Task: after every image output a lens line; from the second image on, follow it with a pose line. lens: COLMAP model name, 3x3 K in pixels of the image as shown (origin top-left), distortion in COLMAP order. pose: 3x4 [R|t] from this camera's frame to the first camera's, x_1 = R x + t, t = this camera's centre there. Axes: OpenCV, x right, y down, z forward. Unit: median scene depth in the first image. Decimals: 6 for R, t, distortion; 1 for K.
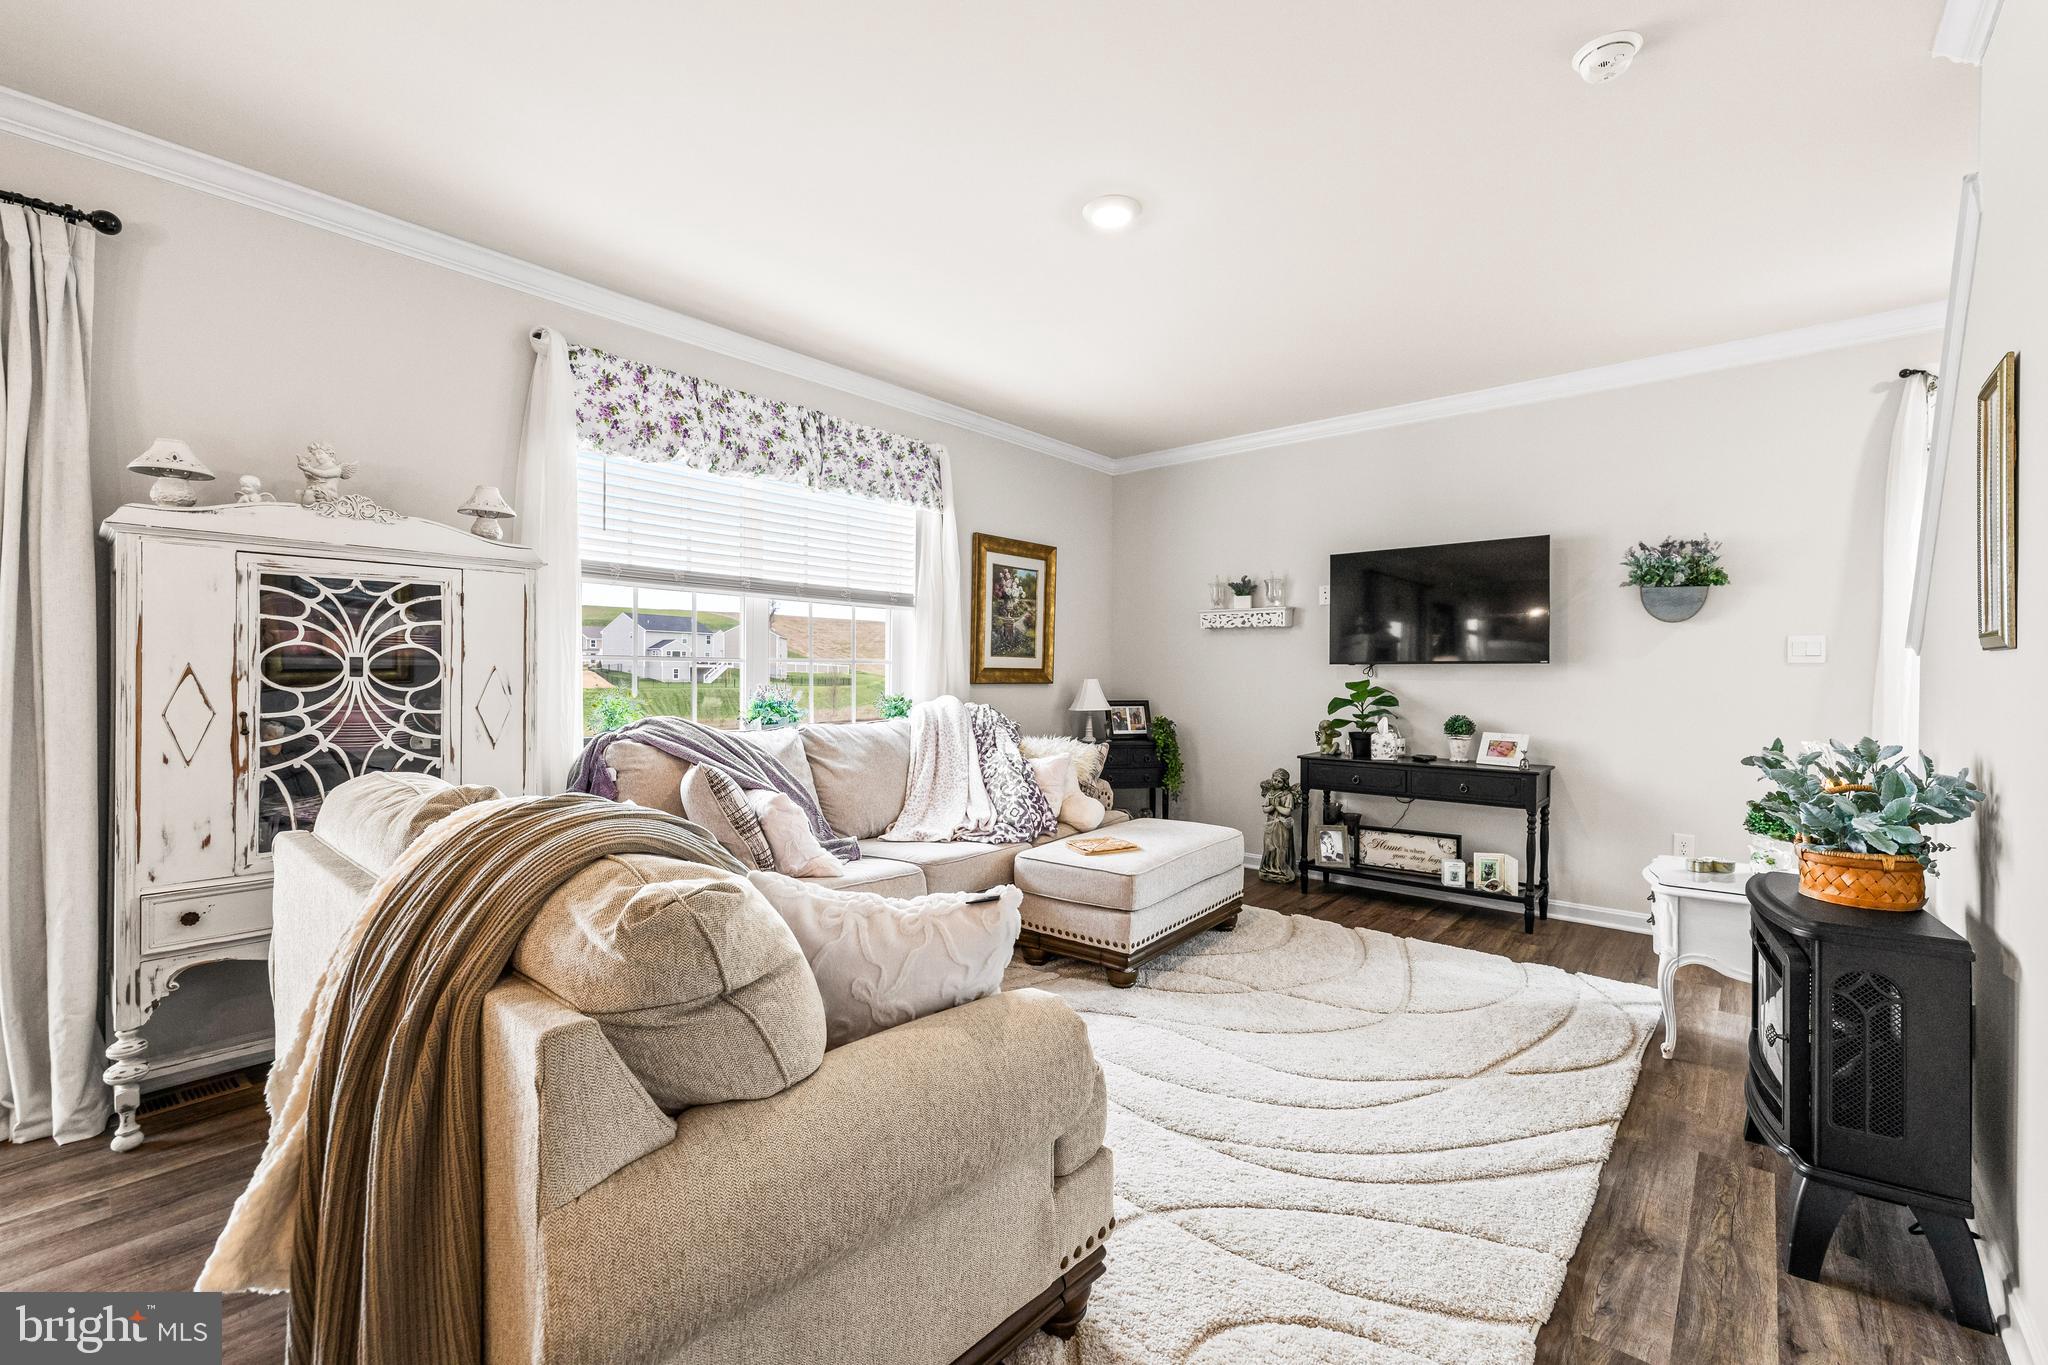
lens RADIAL K [[868.6, 0, 1019.0], [0, 868.6, 673.5], [0, 0, 1]] dist [0.001614, 0.000150]
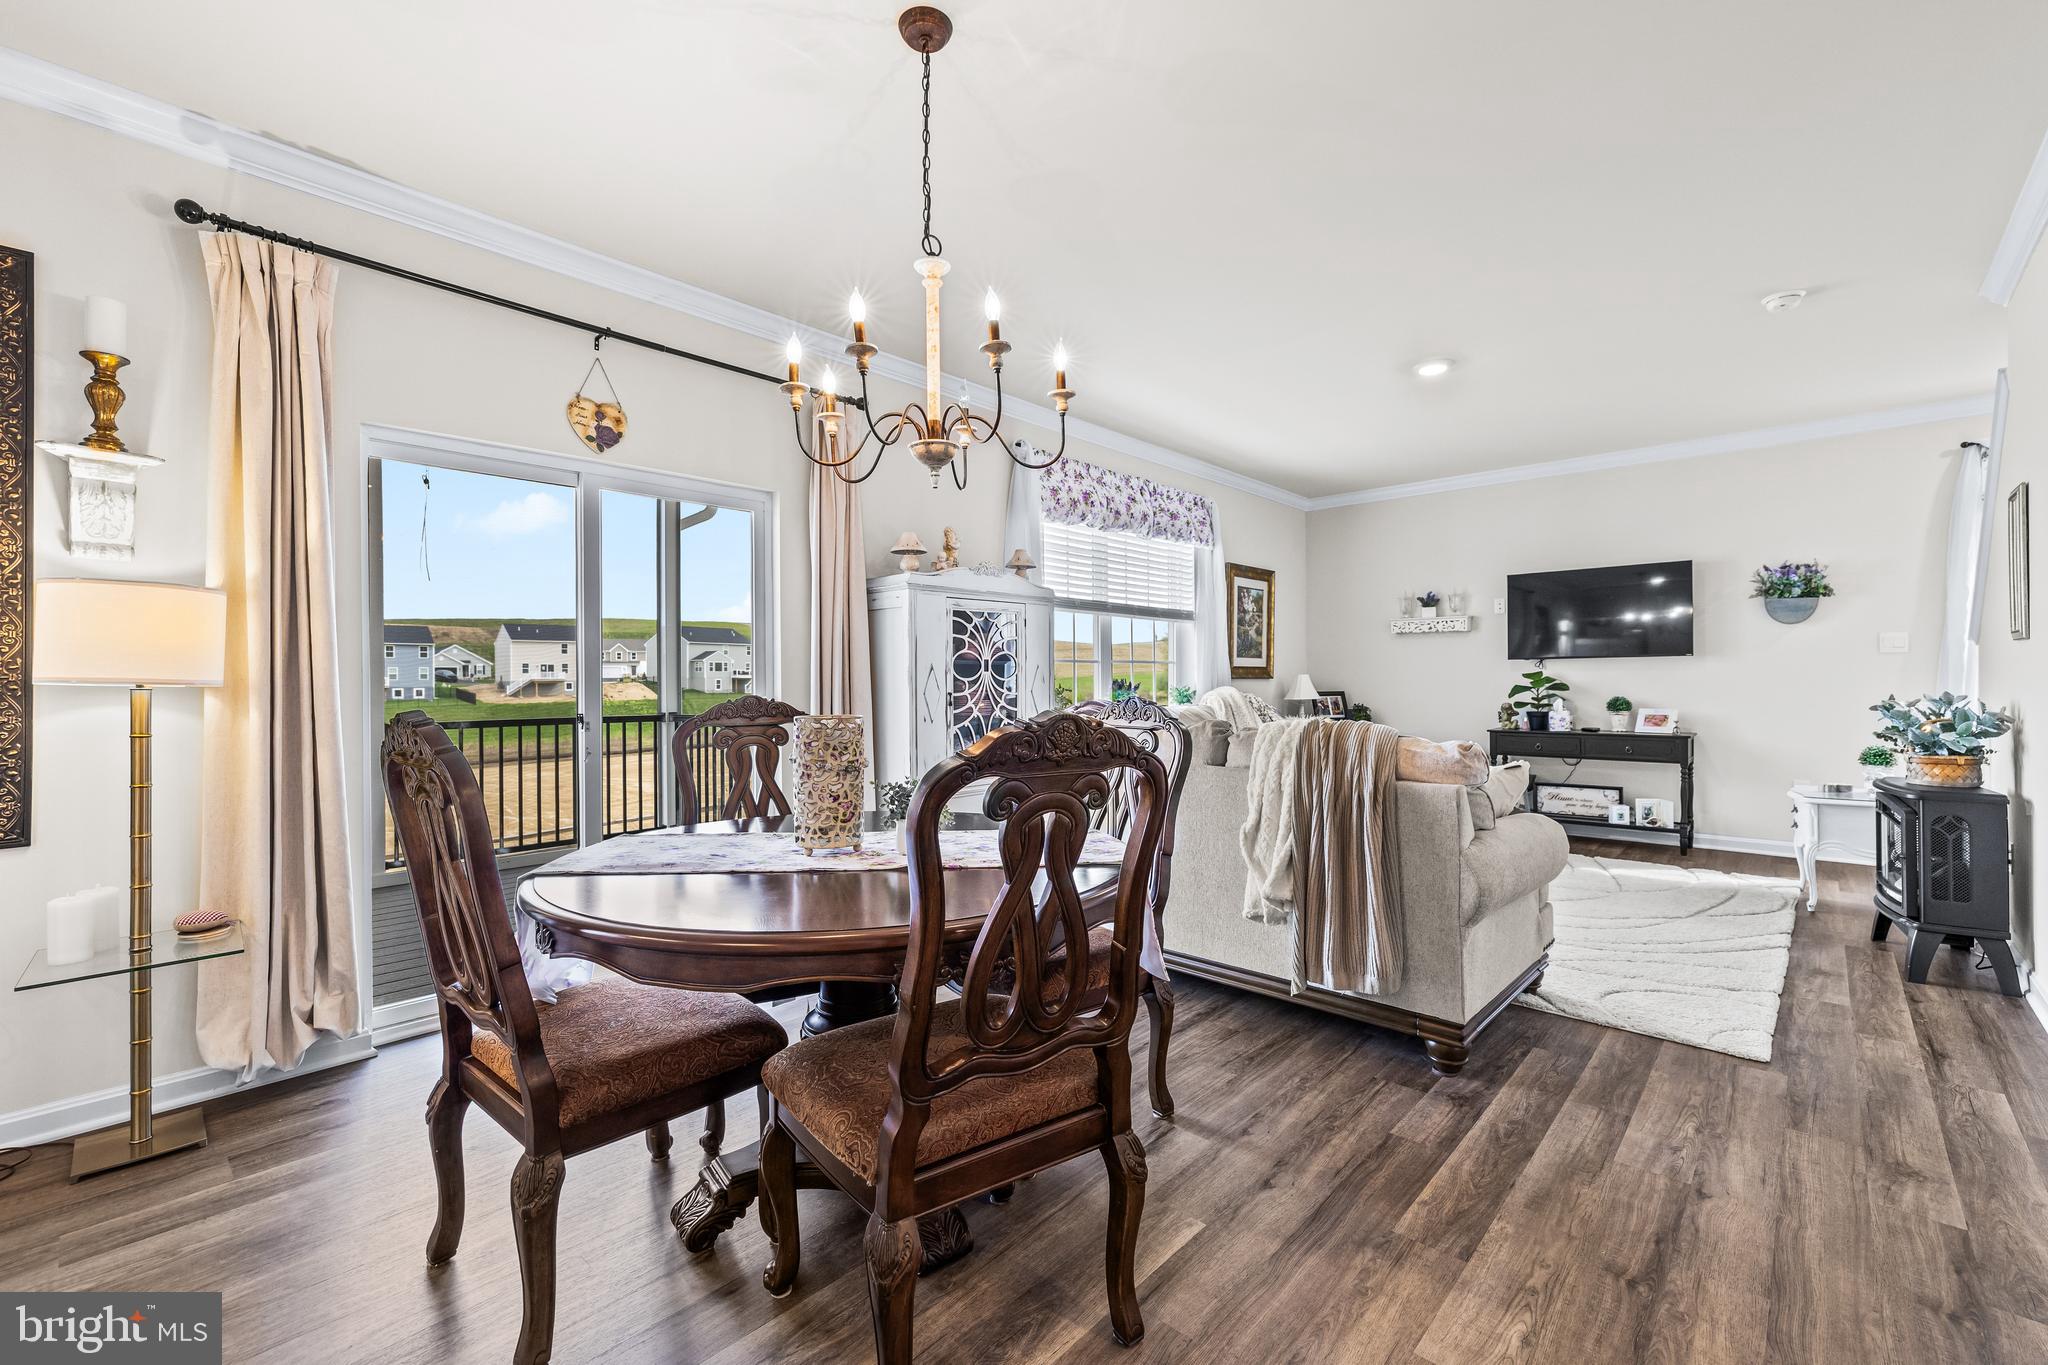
lens RADIAL K [[868.6, 0, 1021.5], [0, 868.6, 678.5], [0, 0, 1]] dist [0.001614, 0.000150]
pose [[0.999391, -0.013286, -0.032278, -0.416261], [0.013215, 0.999910, -0.002400, 0.014164], [0.032307, 0.001972, 0.999476, -0.407020]]
